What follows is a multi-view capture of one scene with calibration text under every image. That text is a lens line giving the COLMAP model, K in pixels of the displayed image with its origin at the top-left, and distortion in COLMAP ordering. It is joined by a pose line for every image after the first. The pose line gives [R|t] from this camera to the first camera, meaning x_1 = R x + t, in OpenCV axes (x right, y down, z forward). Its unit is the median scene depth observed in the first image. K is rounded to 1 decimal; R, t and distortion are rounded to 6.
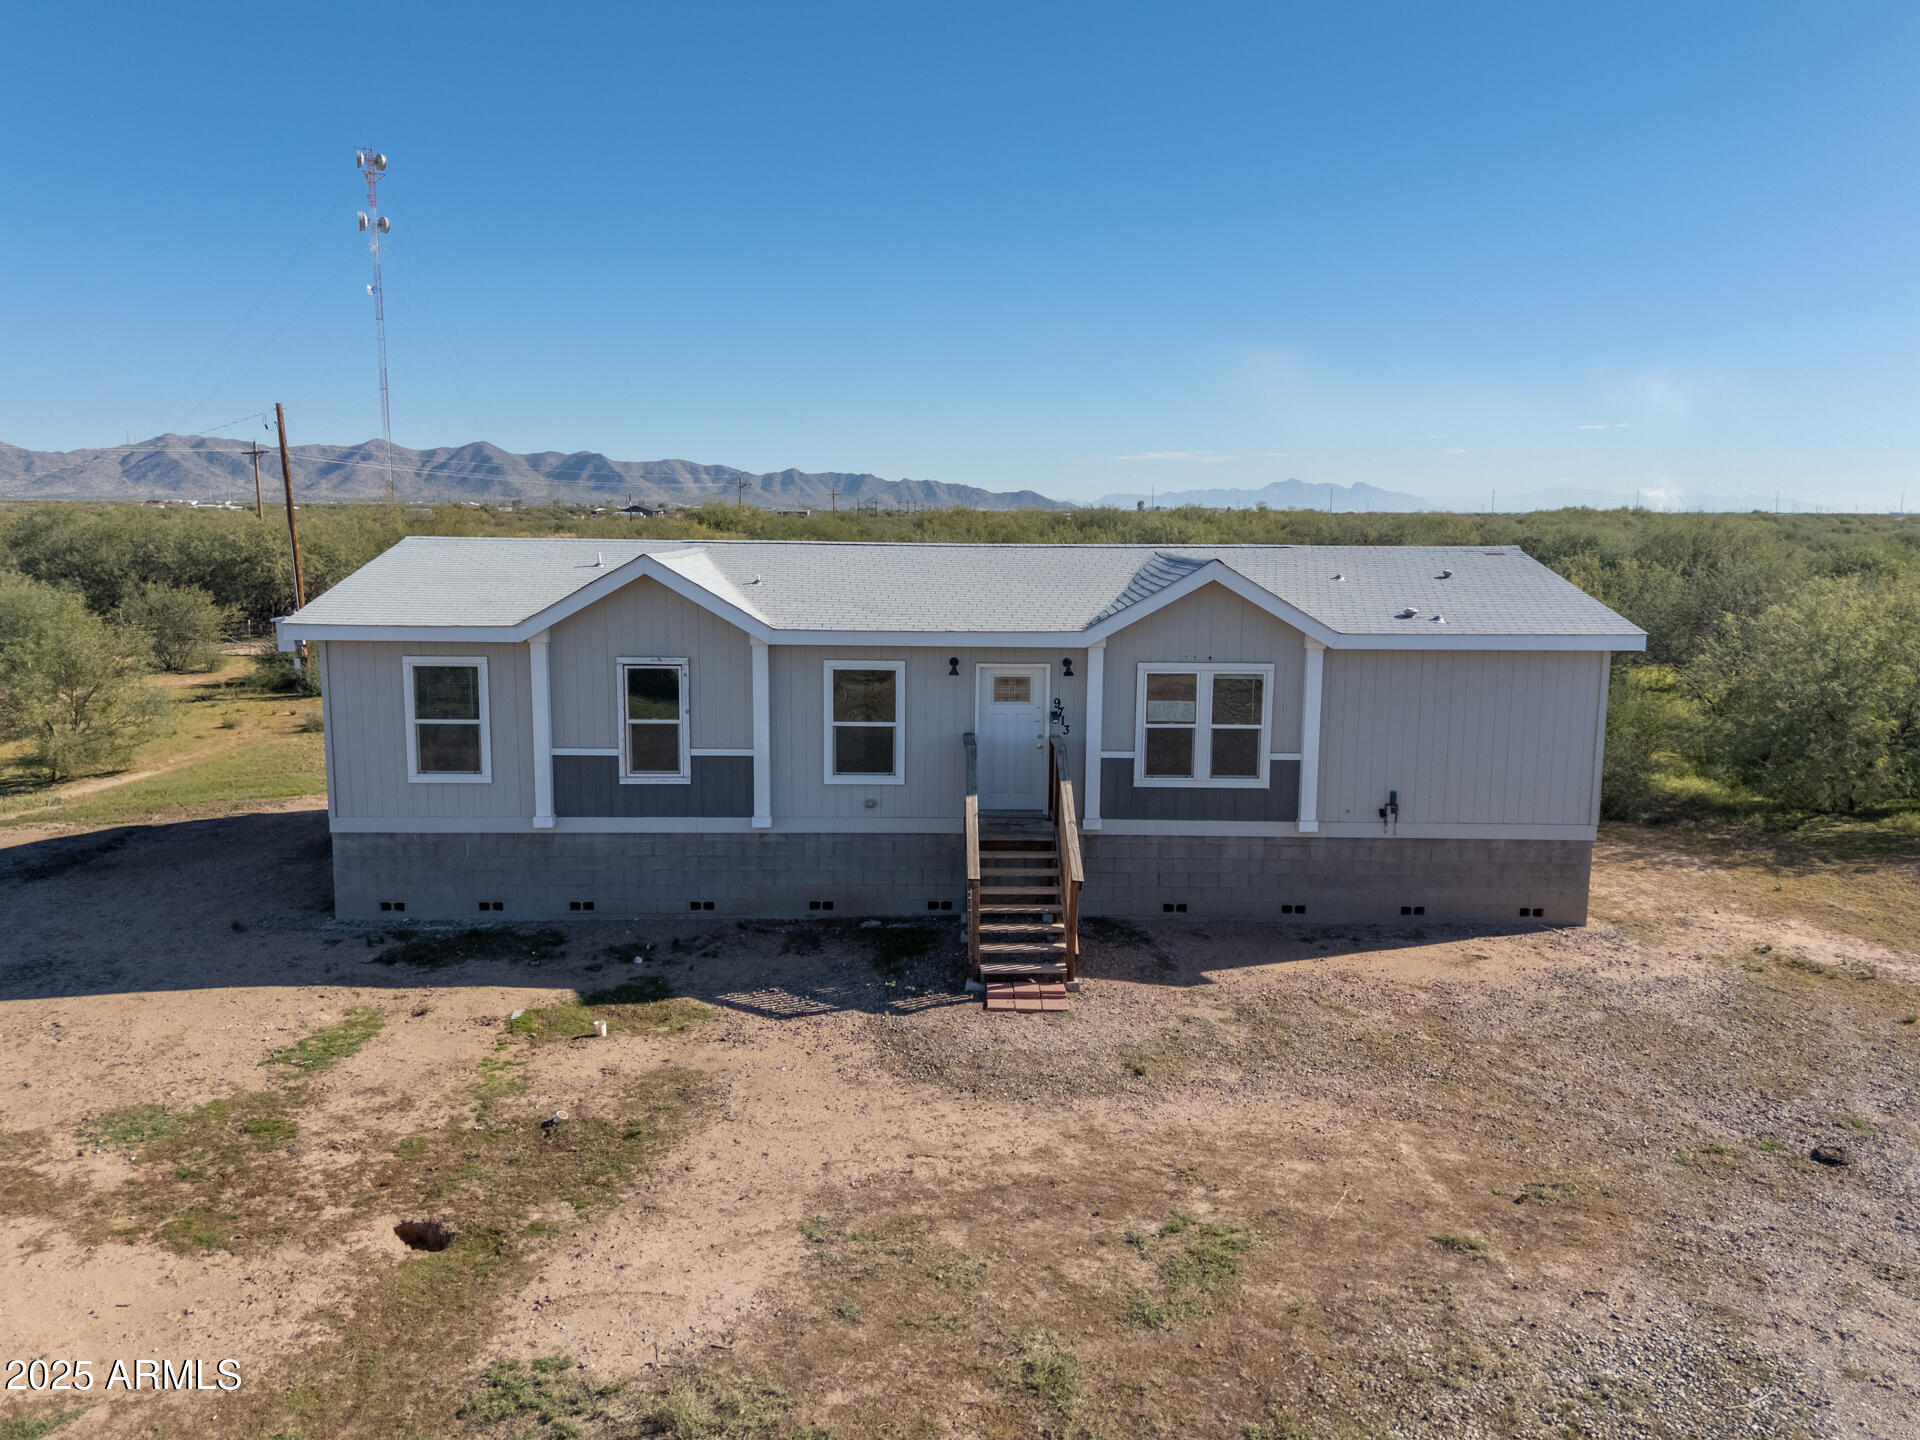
lens RADIAL K [[1415.1, 0, 970.7], [0, 1415.1, 710.2], [0, 0, 1]] dist [0.073200, -0.065700]
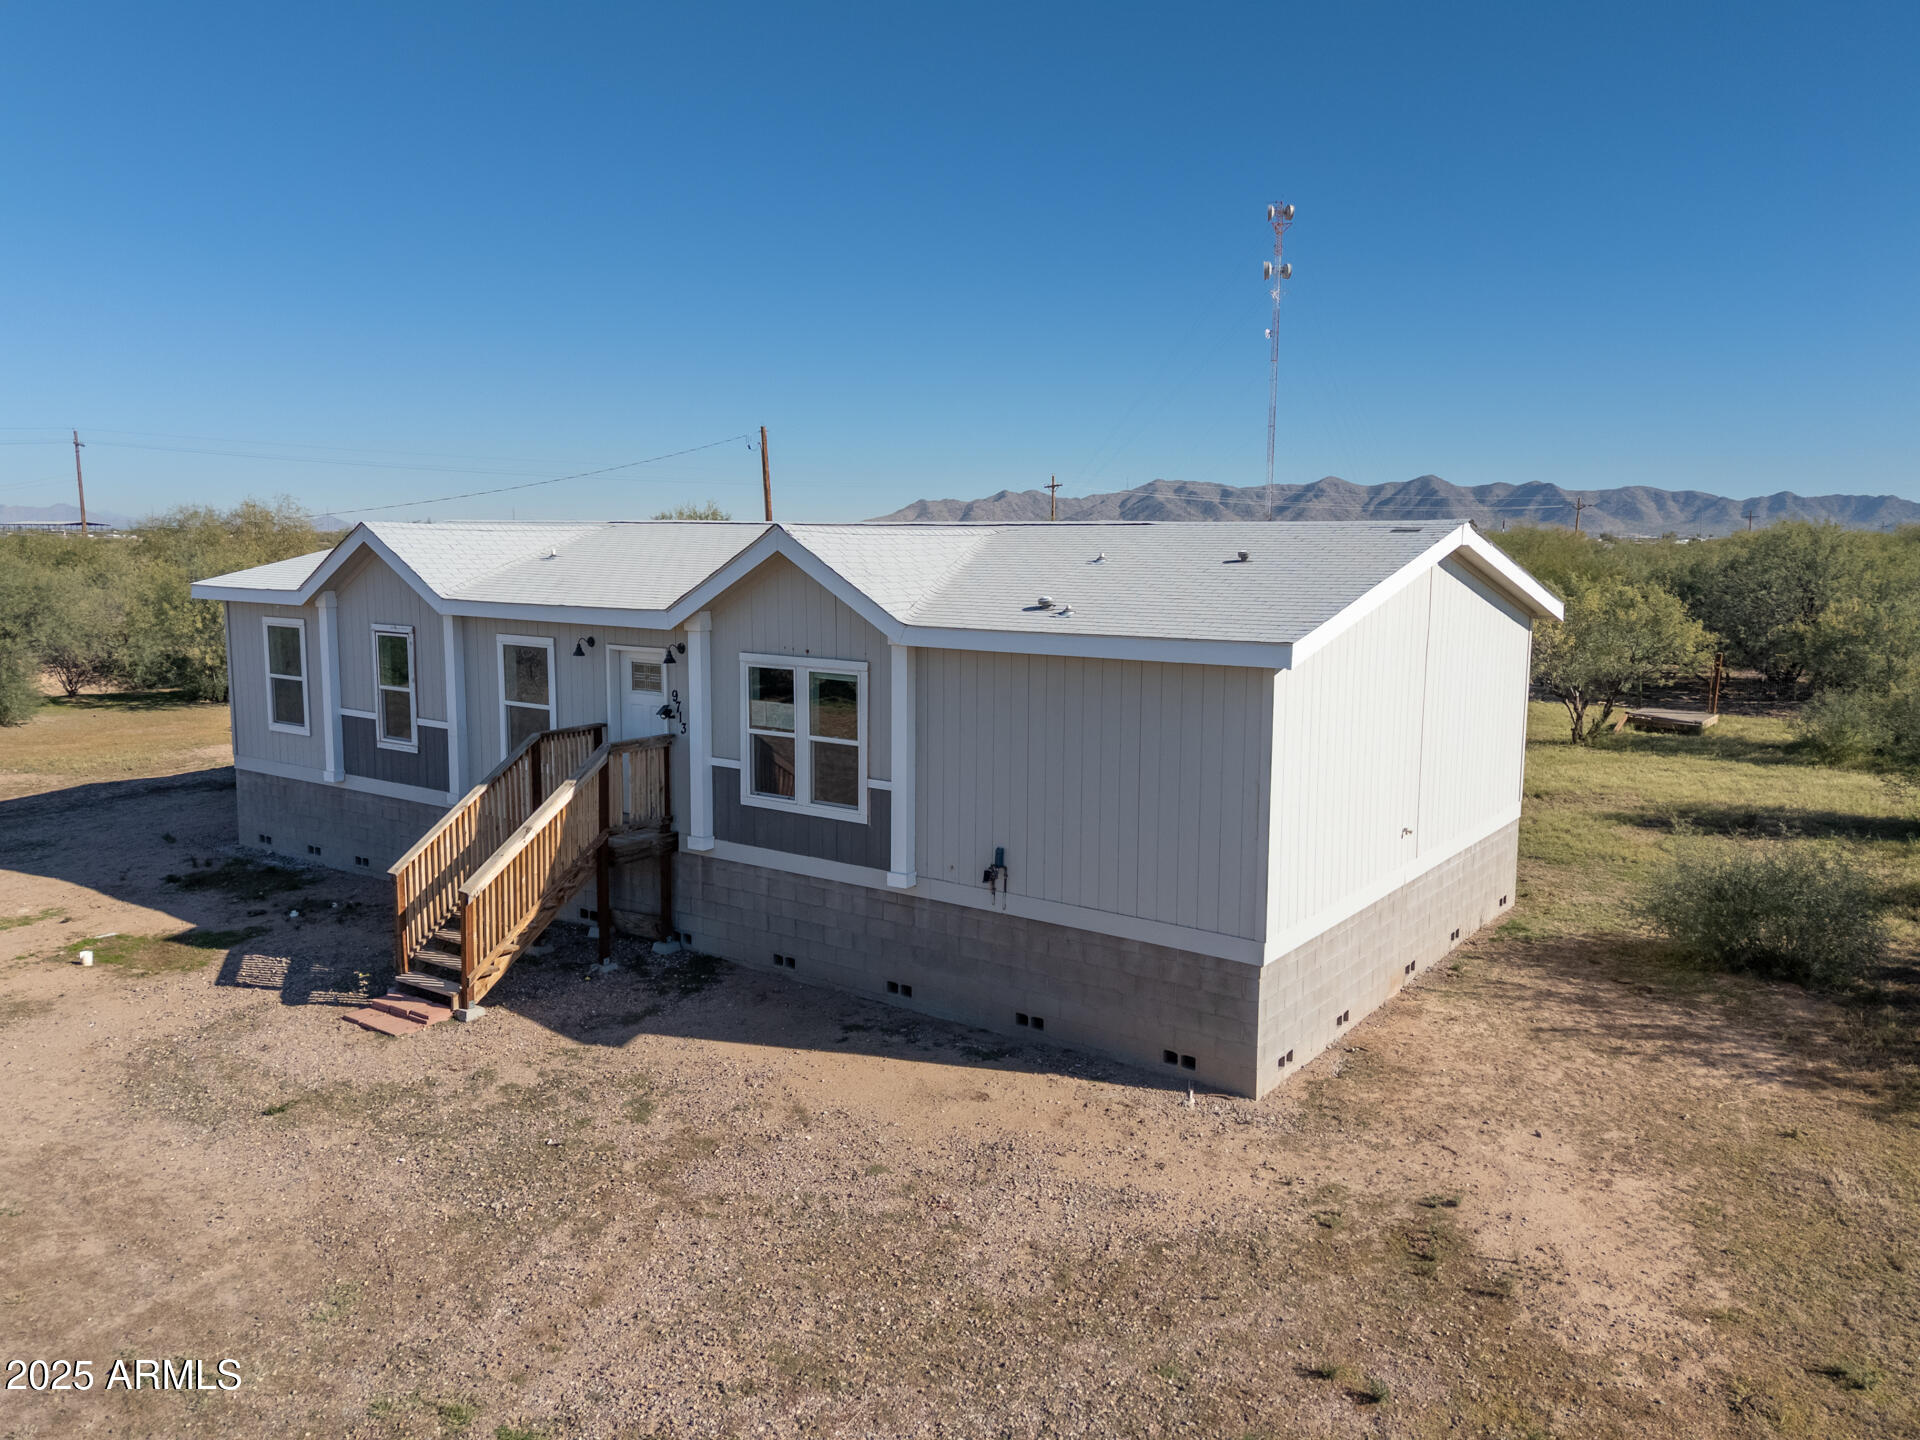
lens RADIAL K [[1415.1, 0, 963.9], [0, 1415.1, 707.9], [0, 0, 1]] dist [0.073200, -0.065700]
pose [[0.802865, 0.068243, -0.592242, 0.721471], [-0.082568, 0.996581, 0.002902, -0.014975], [0.590415, 0.046570, 0.805755, 0.420940]]
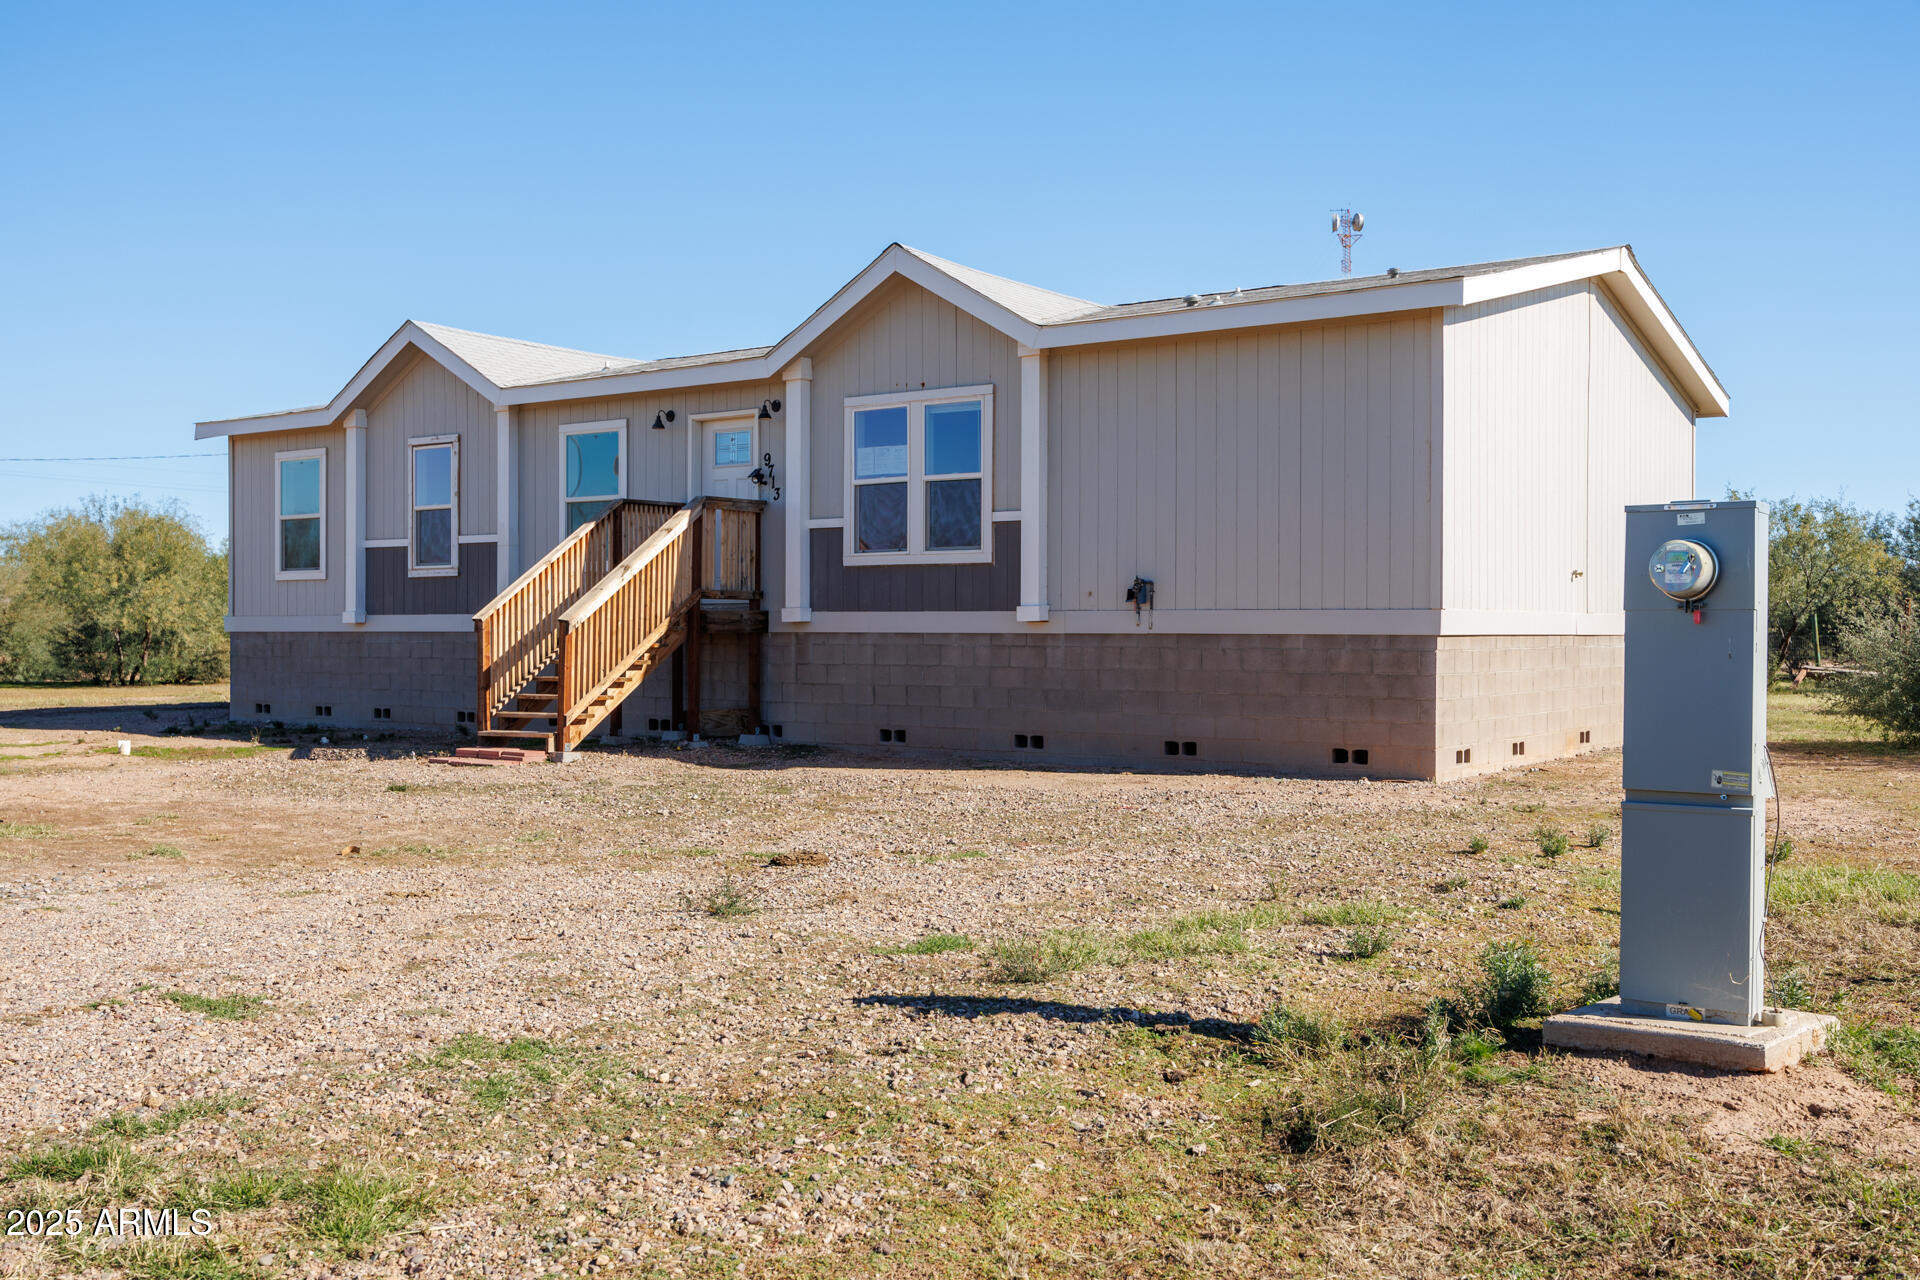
lens RADIAL K [[1829.9, 0, 944.0], [0, 1829.9, 640.5], [0, 0, 1]] dist [-0.021319, 0.000000]
pose [[0.800052, -0.005634, -0.599904, 0.756020], [-0.078825, 0.990300, -0.114423, 0.204492], [0.594729, 0.138832, 0.791848, 0.279215]]
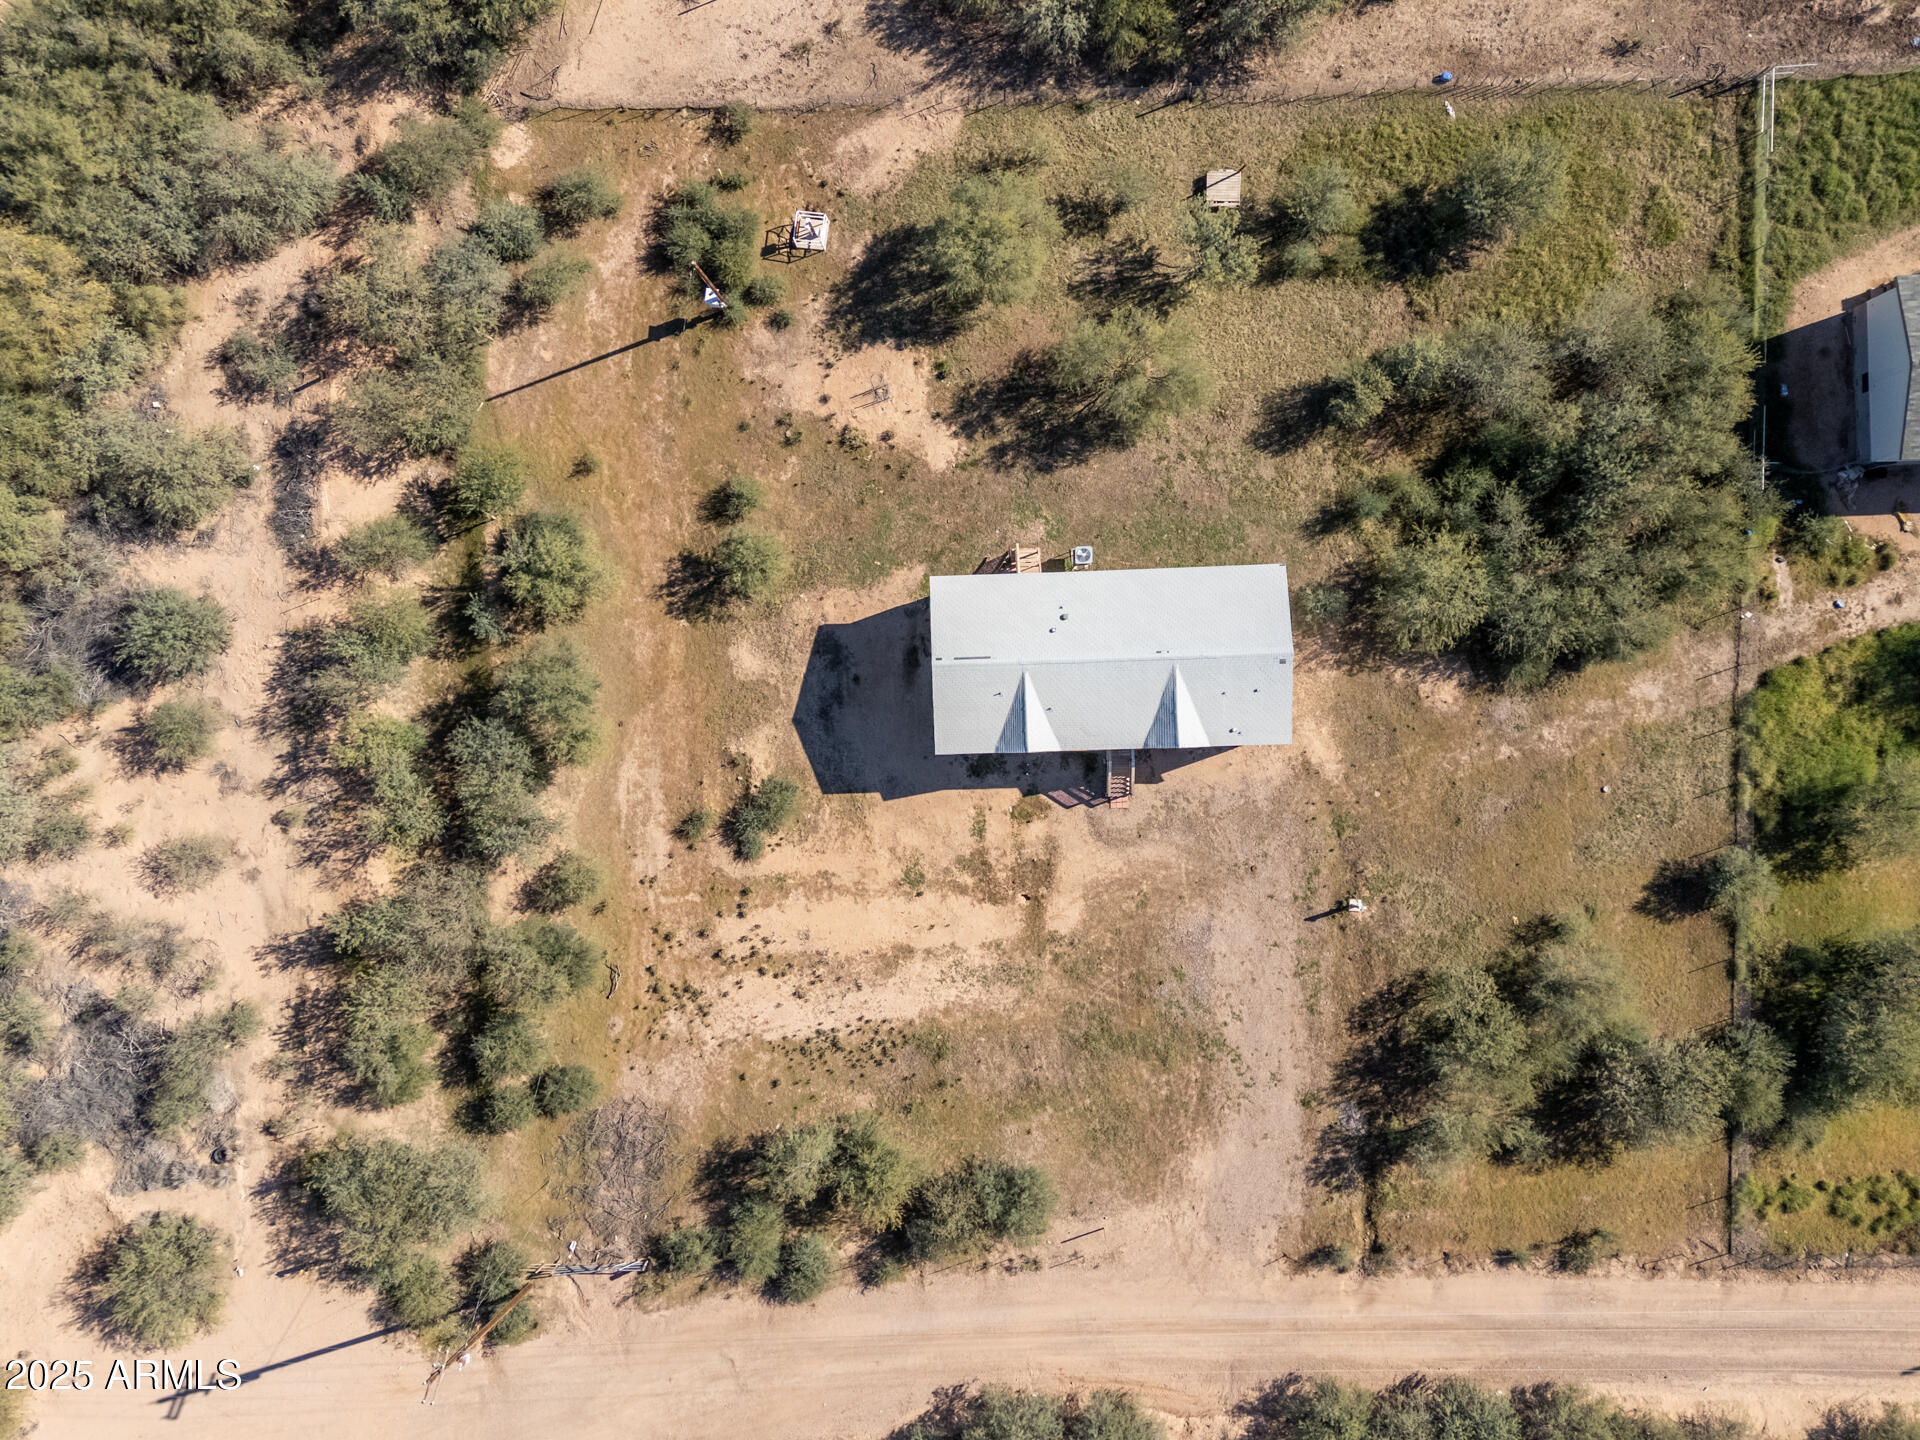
lens RADIAL K [[1415.1, 0, 962.9], [0, 1415.1, 723.1], [0, 0, 1]] dist [0.073200, -0.065700]
pose [[0.999457, -0.014548, -0.029571, -0.283471], [0.031322, 0.140260, 0.989619, -3.803046], [-0.010249, -0.990008, 0.140640, 0.533105]]
